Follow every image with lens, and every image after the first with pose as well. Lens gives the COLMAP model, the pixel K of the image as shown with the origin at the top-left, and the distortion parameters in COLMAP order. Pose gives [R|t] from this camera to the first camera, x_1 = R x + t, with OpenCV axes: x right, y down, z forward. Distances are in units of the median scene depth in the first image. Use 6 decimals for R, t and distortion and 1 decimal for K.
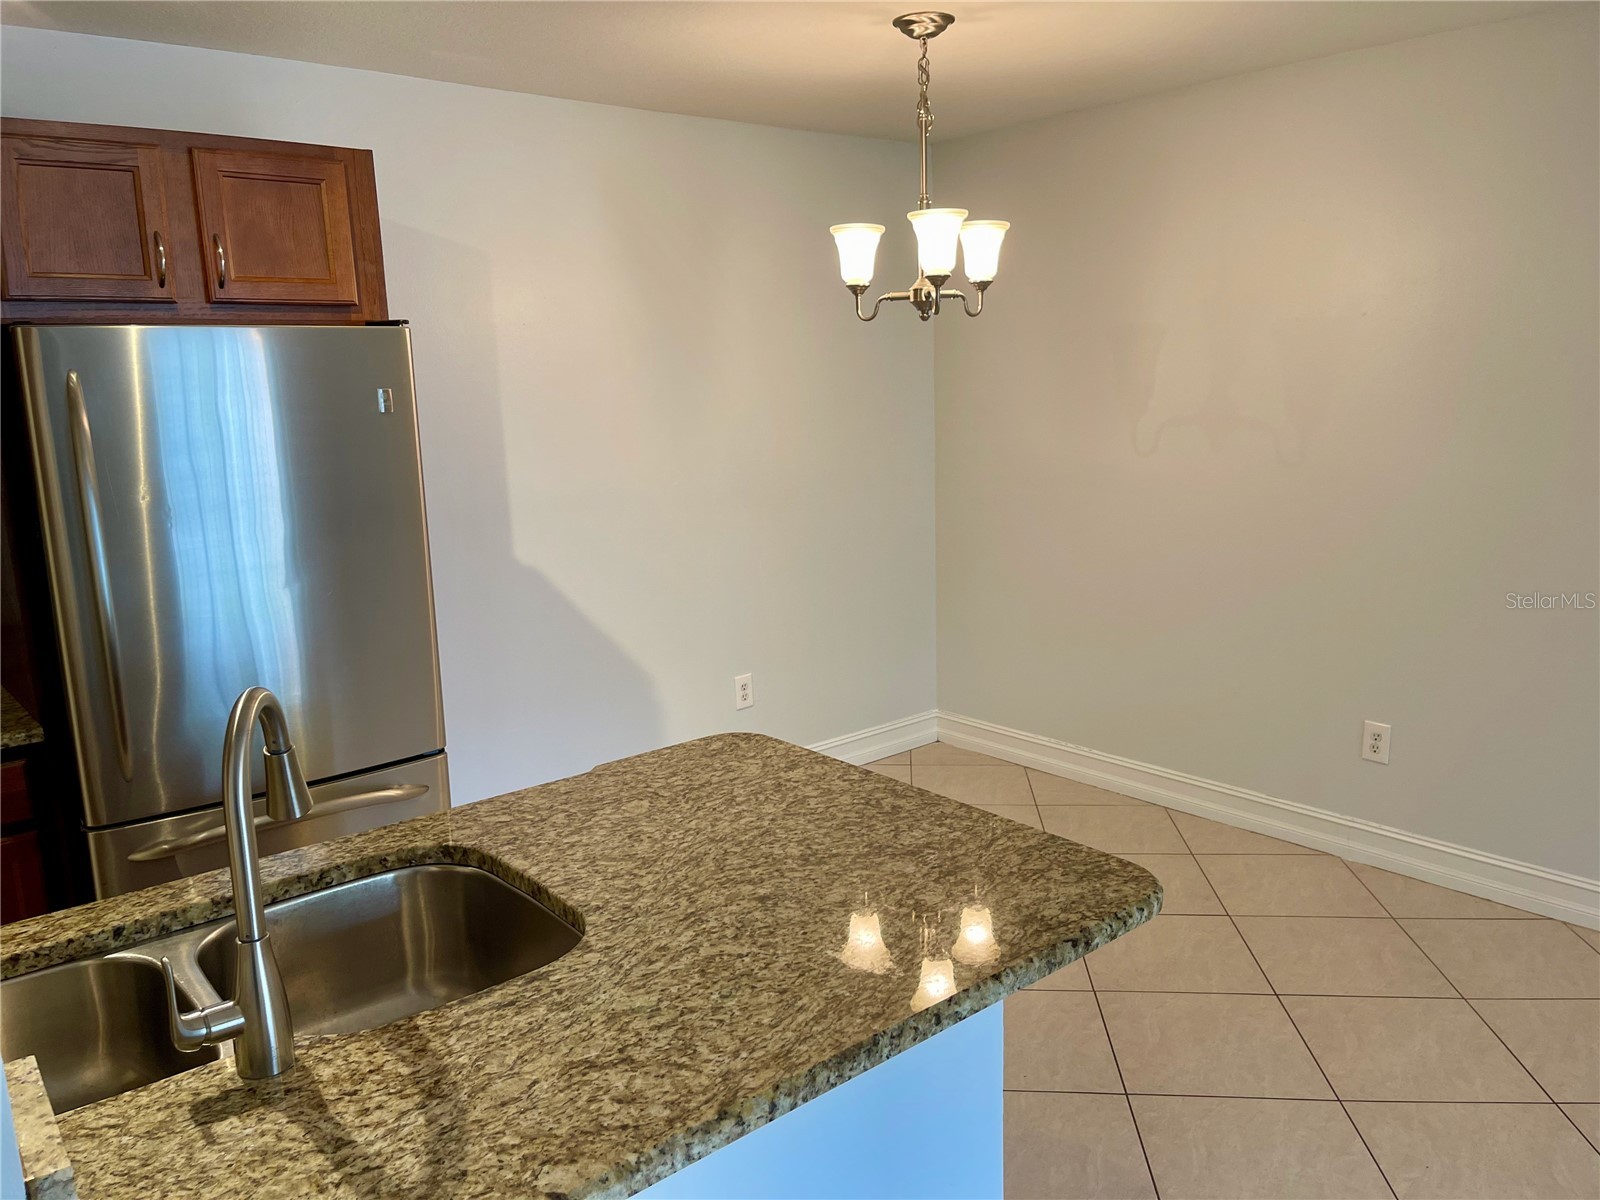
lens RADIAL K [[1215.2, 0, 800.0], [0, 1215.2, 600.0], [0, 0, 1]] dist [0.050611, -0.071960]
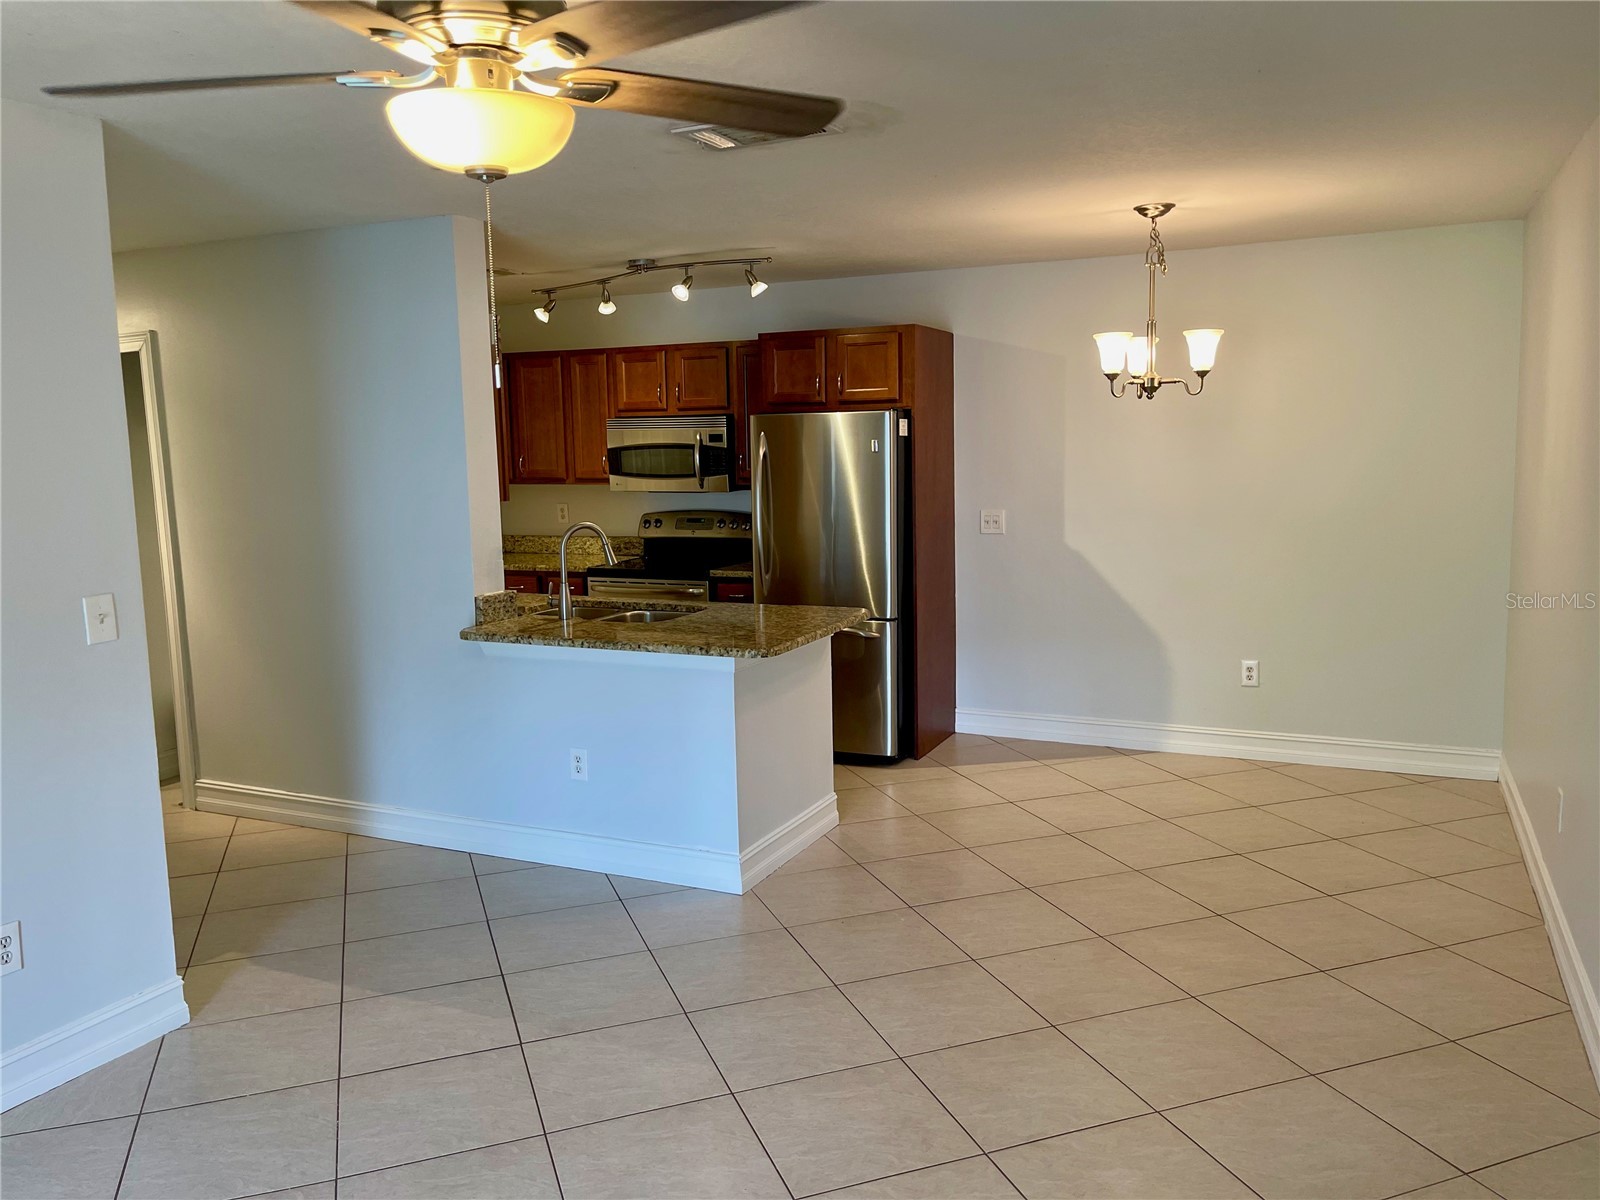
lens RADIAL K [[1215.2, 0, 800.0], [0, 1215.2, 600.0], [0, 0, 1]] dist [0.050611, -0.071960]
pose [[0.419549, 0.137953, -0.897188, 2.652452], [-0.160545, 0.984080, 0.076239, -0.069991], [0.893422, 0.112053, 0.435018, -0.007229]]
